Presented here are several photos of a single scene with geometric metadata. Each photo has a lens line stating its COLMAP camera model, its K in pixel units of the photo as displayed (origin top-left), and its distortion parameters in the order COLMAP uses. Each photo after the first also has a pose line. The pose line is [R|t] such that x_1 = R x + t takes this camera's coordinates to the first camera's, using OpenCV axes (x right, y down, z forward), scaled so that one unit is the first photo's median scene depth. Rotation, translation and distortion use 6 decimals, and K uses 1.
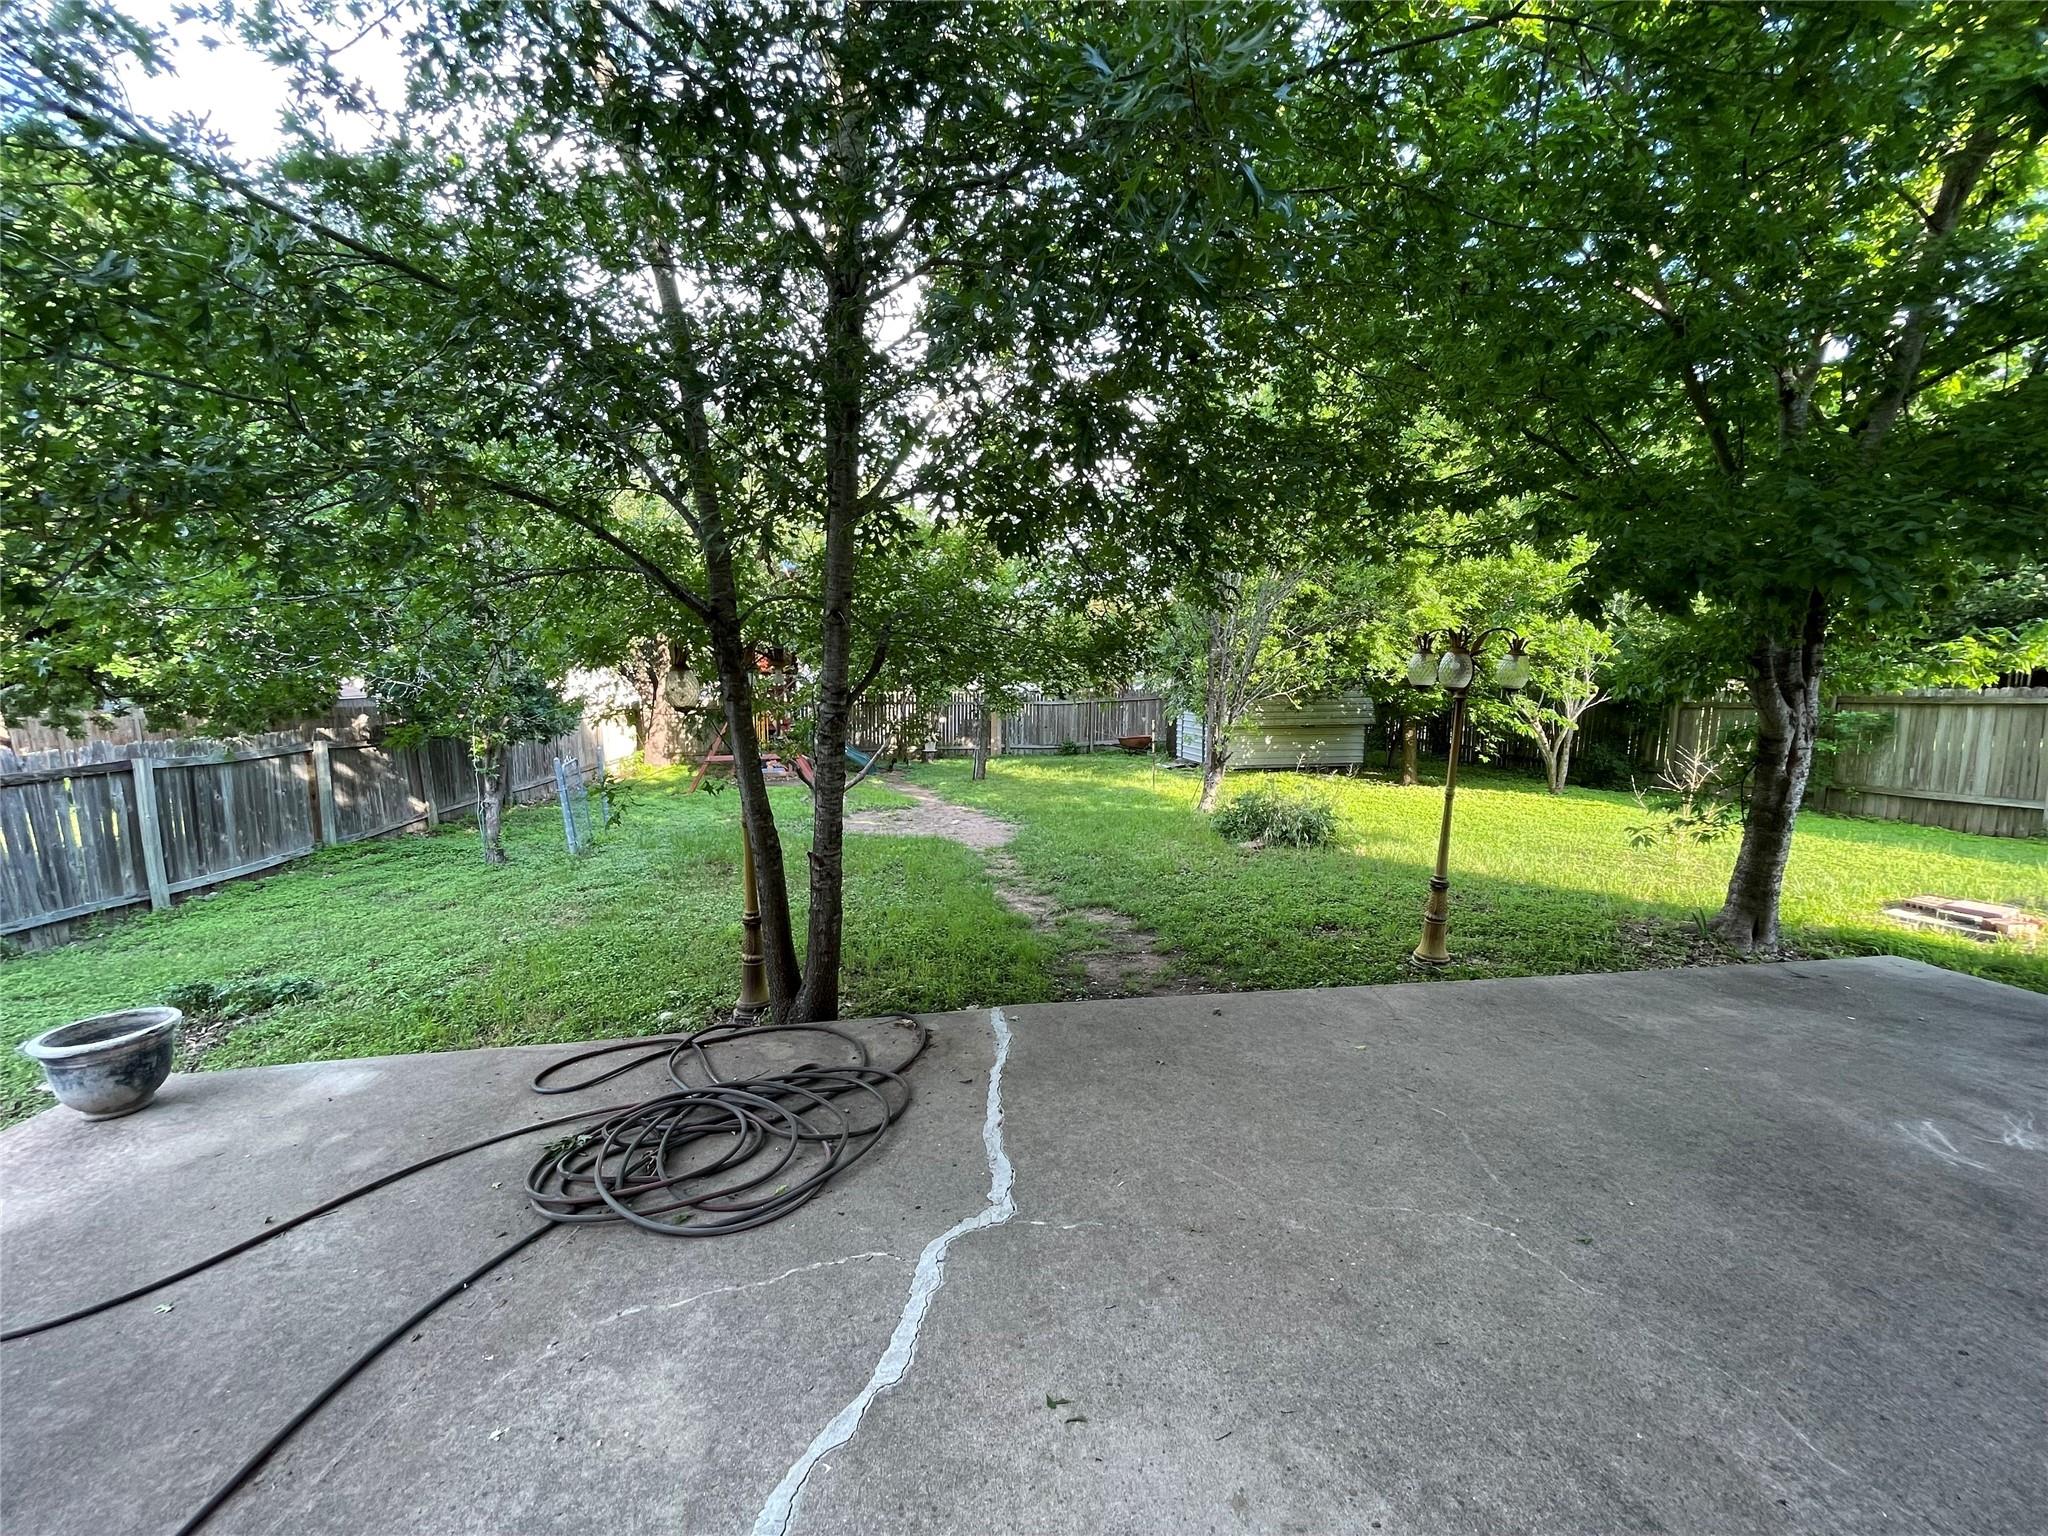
lens RADIAL K [[825.0, 0, 1024.0], [0, 825.0, 768.0], [0, 0, 1]] dist [-0.004002, -0.000752]
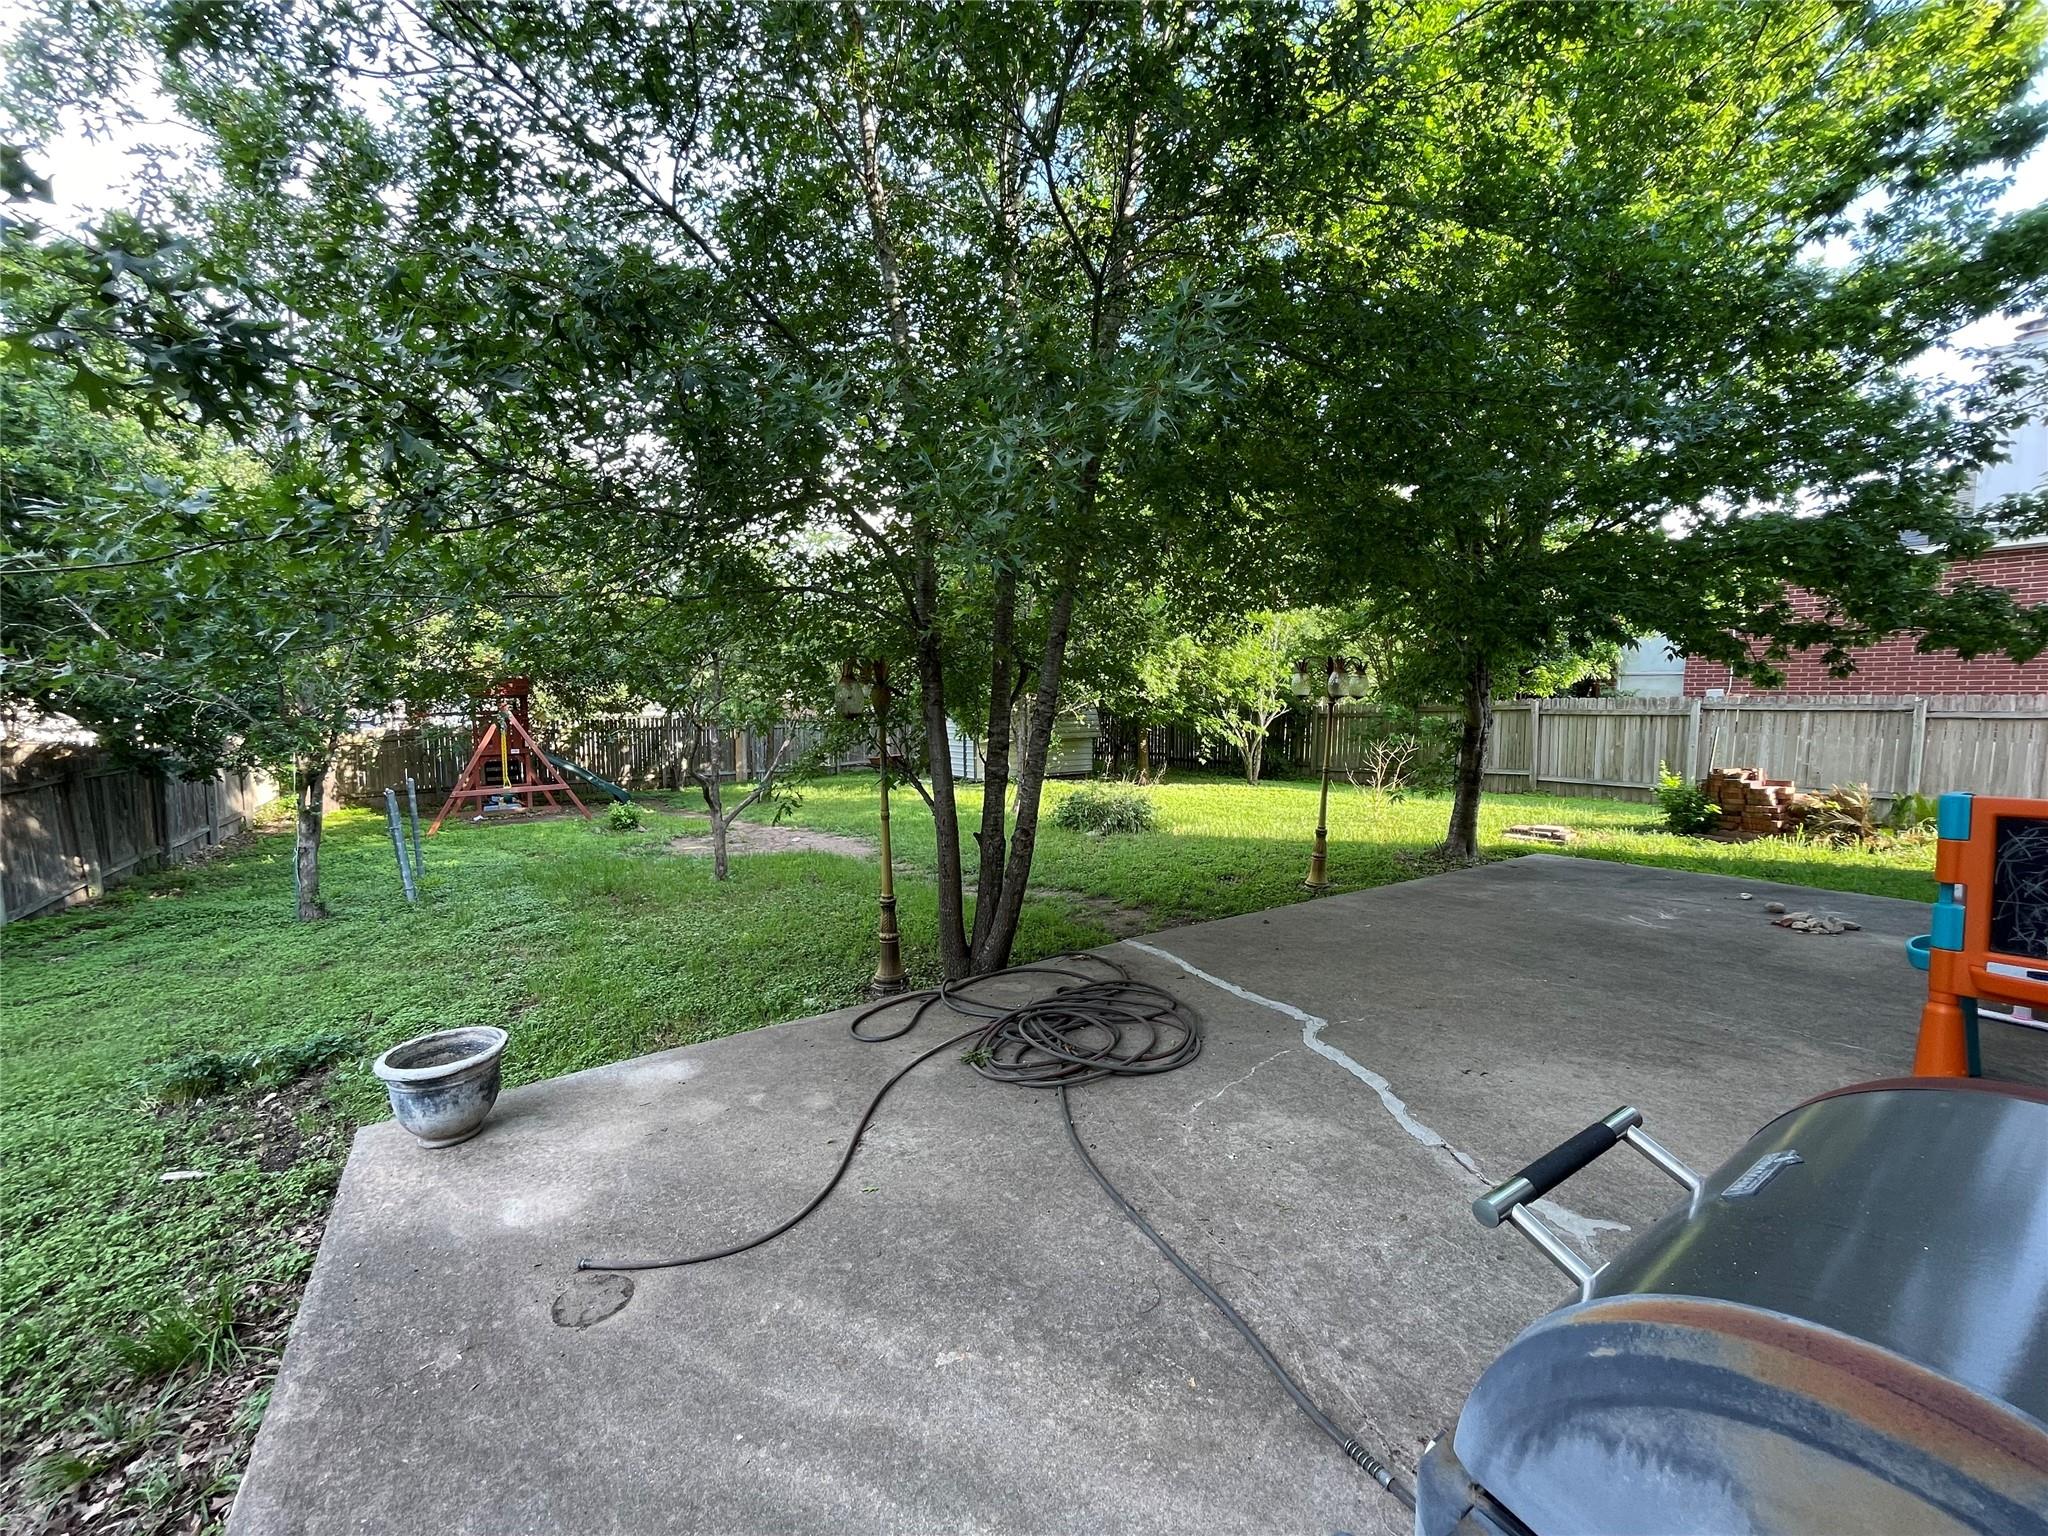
lens RADIAL K [[825.0, 0, 1024.0], [0, 825.0, 768.0], [0, 0, 1]] dist [-0.004002, -0.000752]
pose [[0.905710, -0.036553, 0.422319, -0.546048], [0.050244, 0.998509, -0.021329, 0.030133], [-0.420910, 0.040537, 0.906196, -0.092250]]
